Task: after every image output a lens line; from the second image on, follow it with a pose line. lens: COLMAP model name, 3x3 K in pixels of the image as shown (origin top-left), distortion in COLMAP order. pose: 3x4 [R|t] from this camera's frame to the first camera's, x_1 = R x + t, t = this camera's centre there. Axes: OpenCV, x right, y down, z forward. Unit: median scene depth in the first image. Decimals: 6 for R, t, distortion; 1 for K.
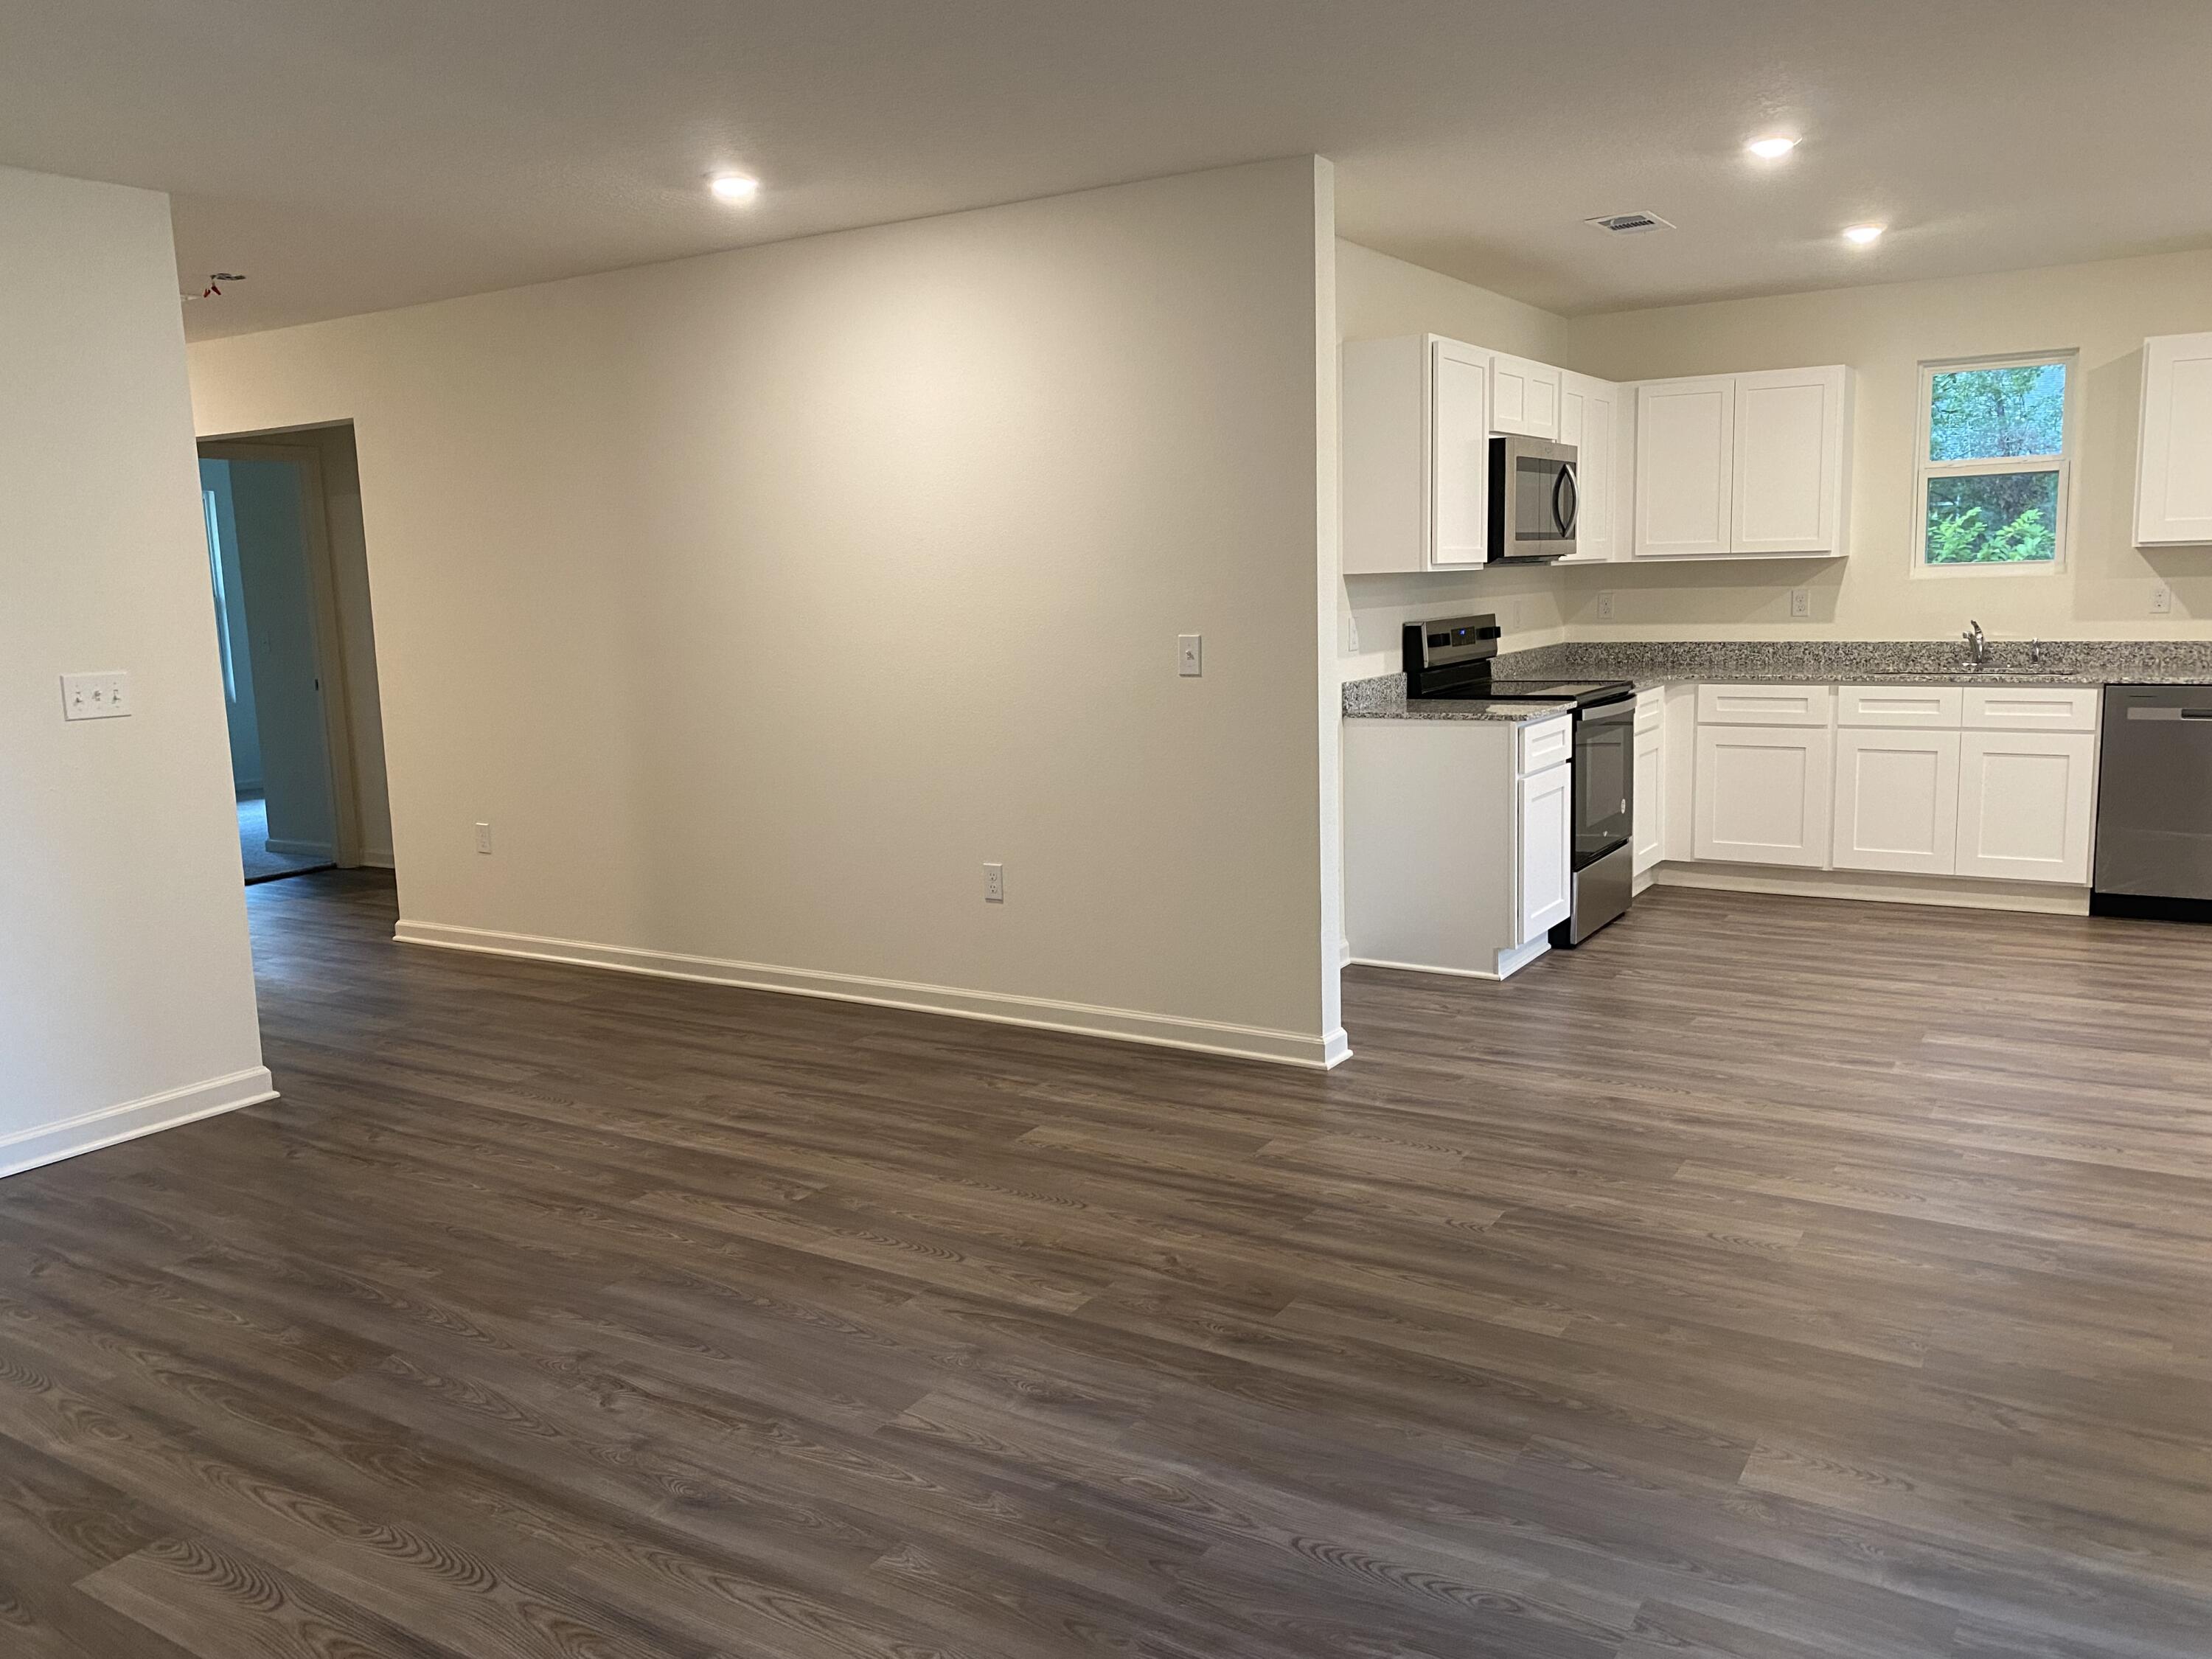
lens RADIAL K [[1712.7, 0, 1106.0], [0, 1712.7, 829.5], [0, 0, 1]] dist [0.045834, -0.066392]
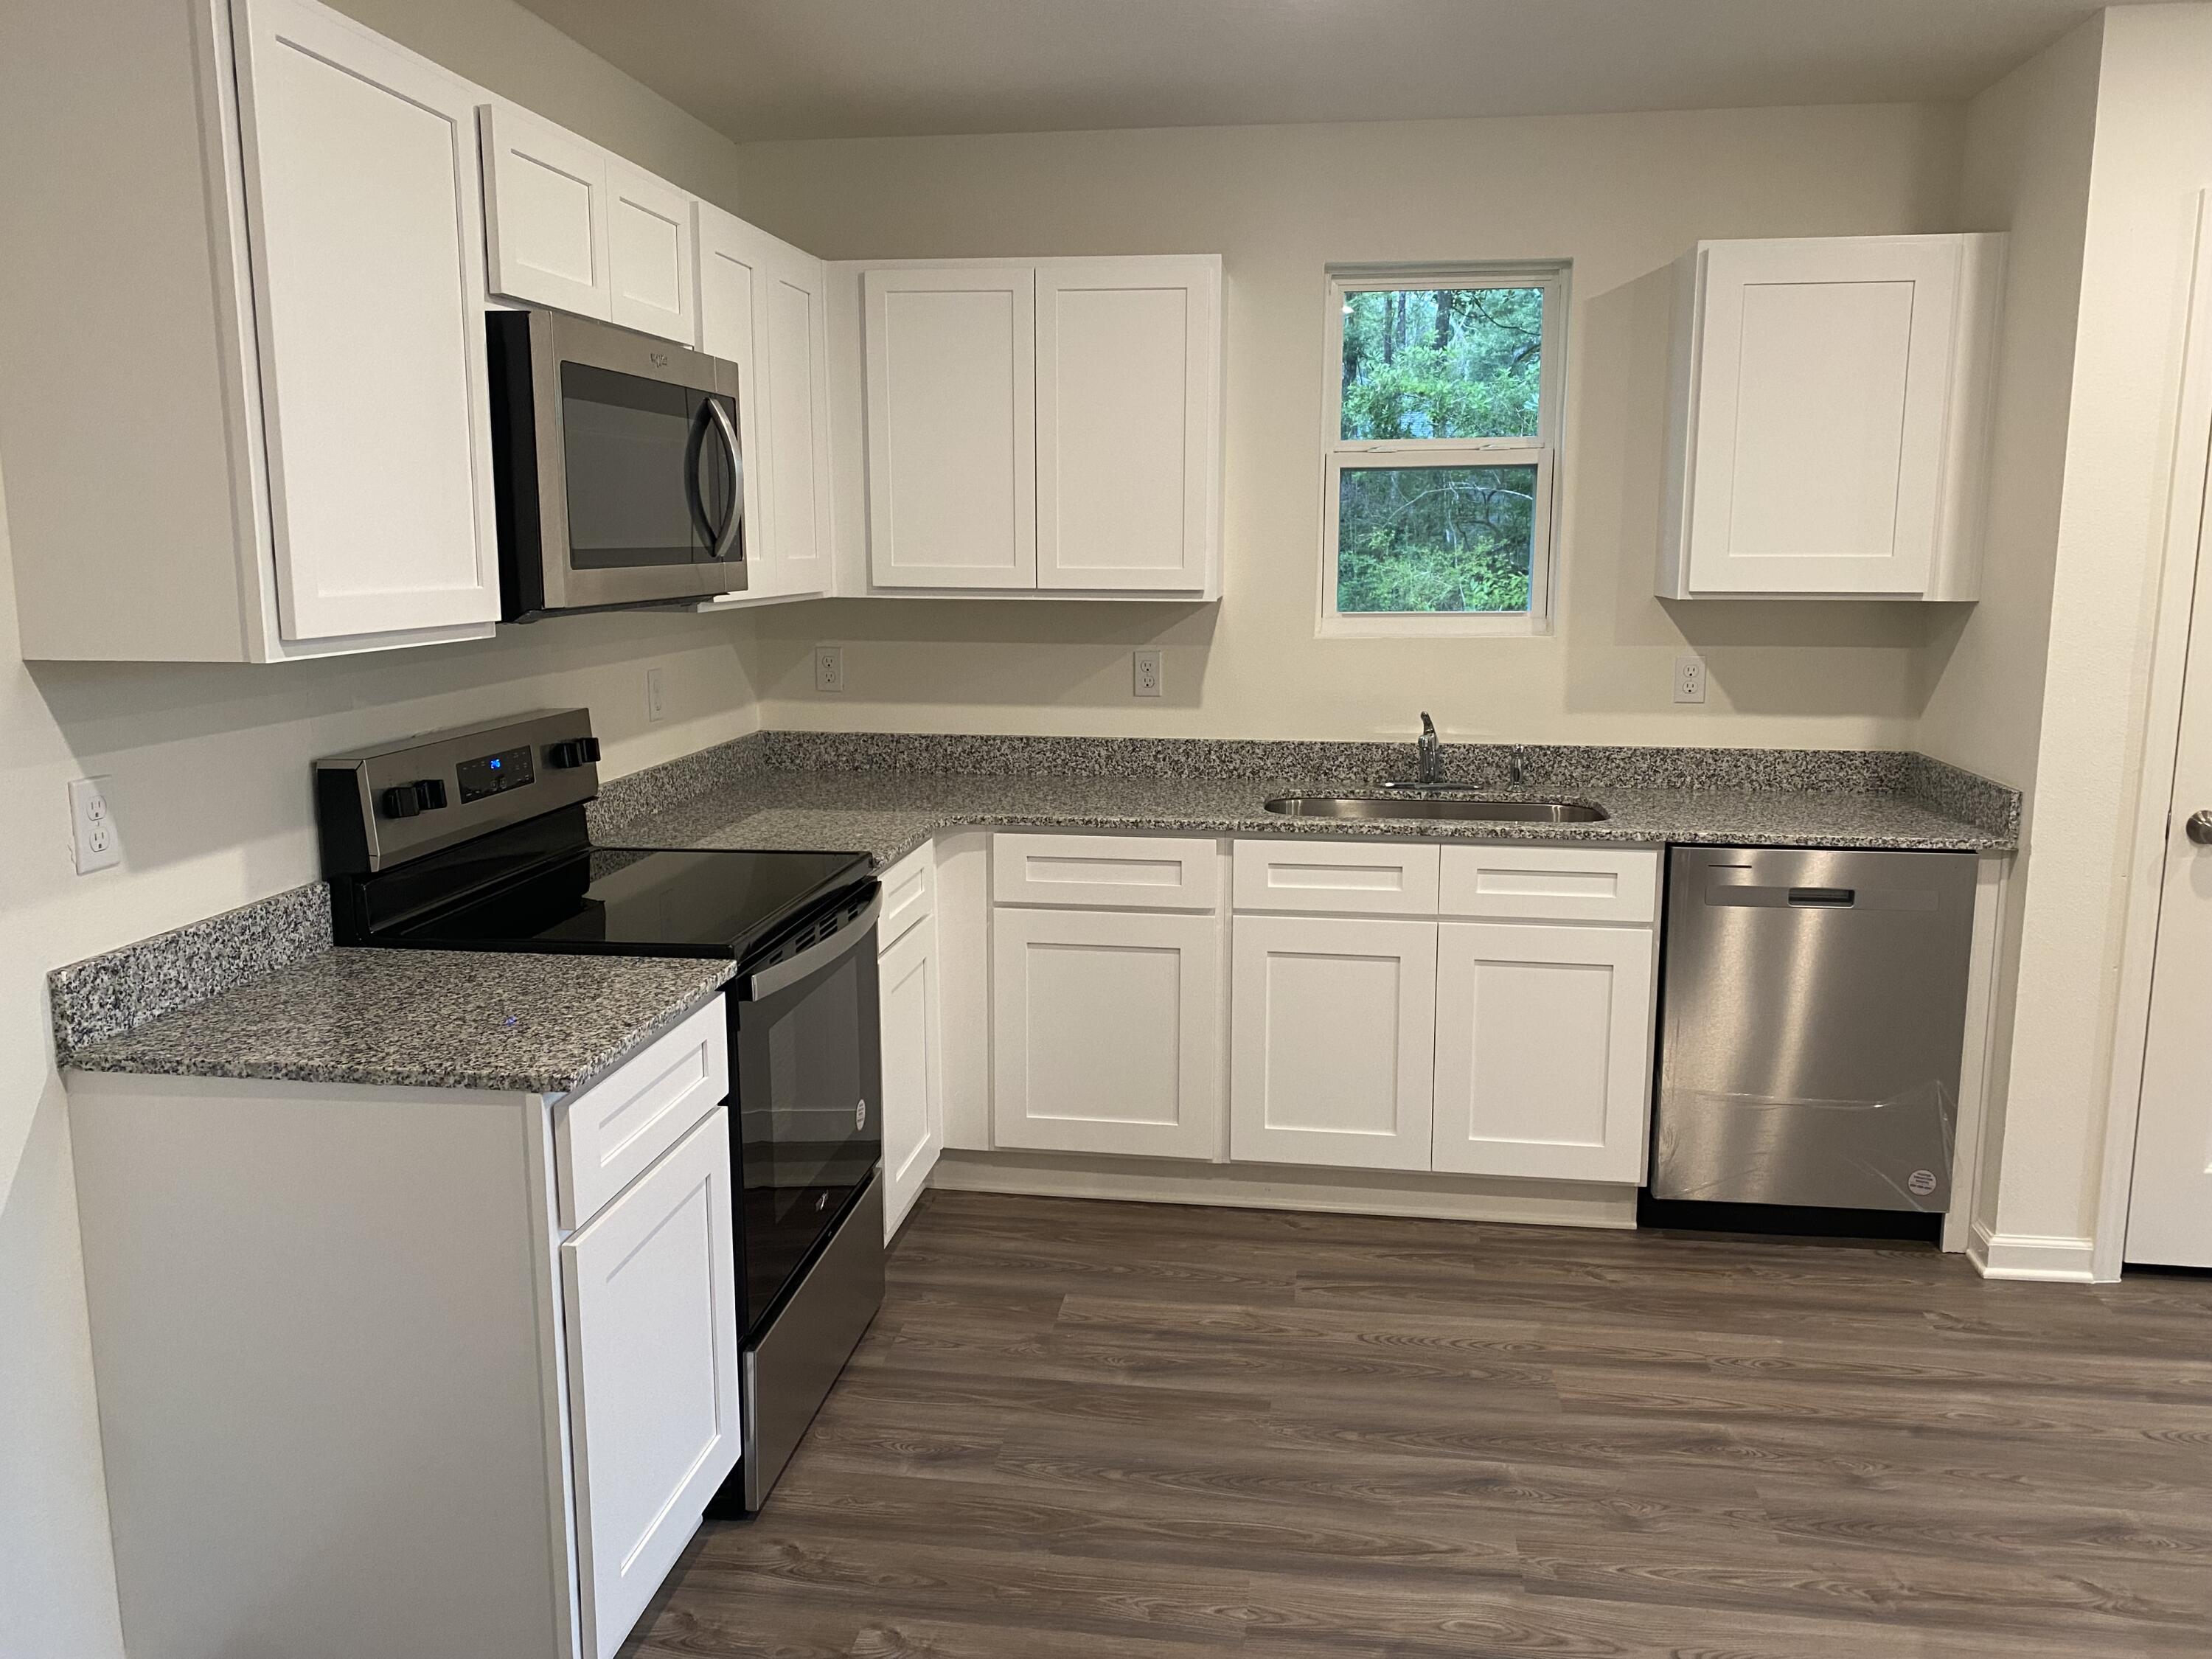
lens RADIAL K [[1712.7, 0, 1106.0], [0, 1712.7, 829.5], [0, 0, 1]] dist [0.045834, -0.066392]
pose [[0.915200, -0.039602, 0.401050, 0.180452], [0.034706, 0.999208, 0.019468, -0.105559], [-0.401504, -0.003898, 0.915849, 0.552298]]
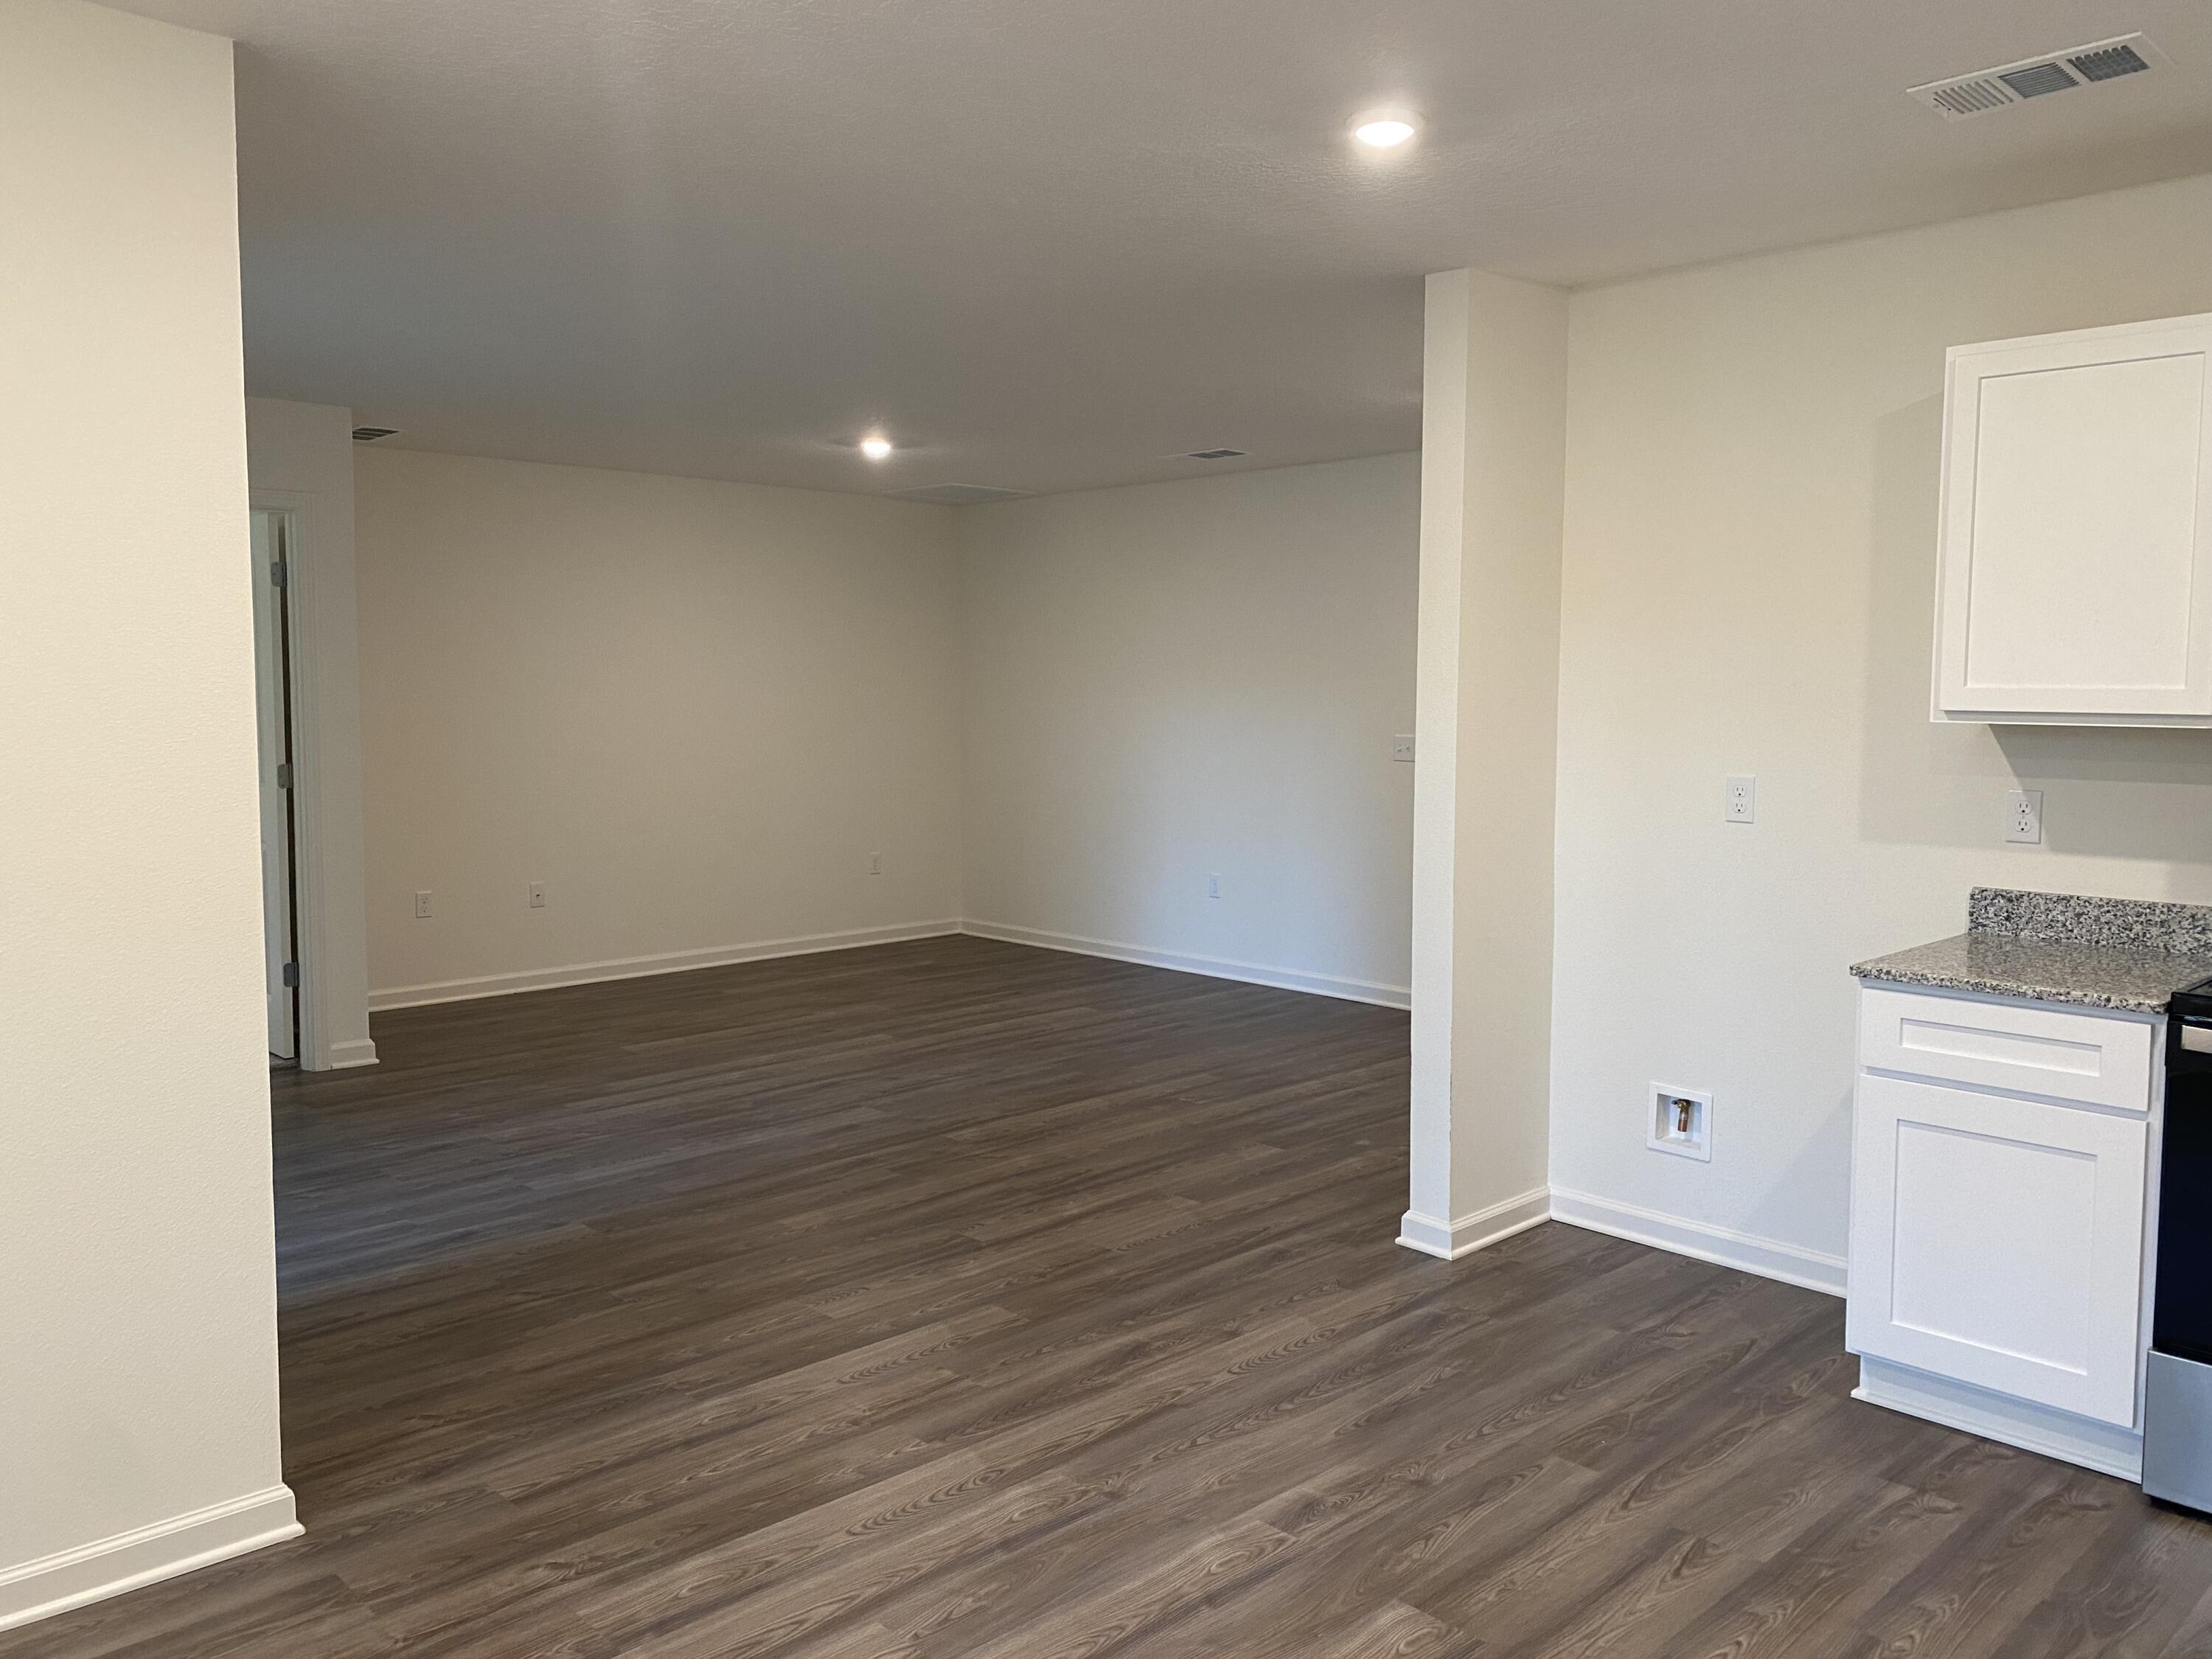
lens RADIAL K [[1712.7, 0, 1106.0], [0, 1712.7, 829.5], [0, 0, 1]] dist [0.045834, -0.066392]
pose [[-0.261076, 0.110044, -0.959026, 0.775307], [-0.143601, 0.977999, 0.151313, -0.146291], [0.954578, 0.177221, -0.239529, 0.775163]]
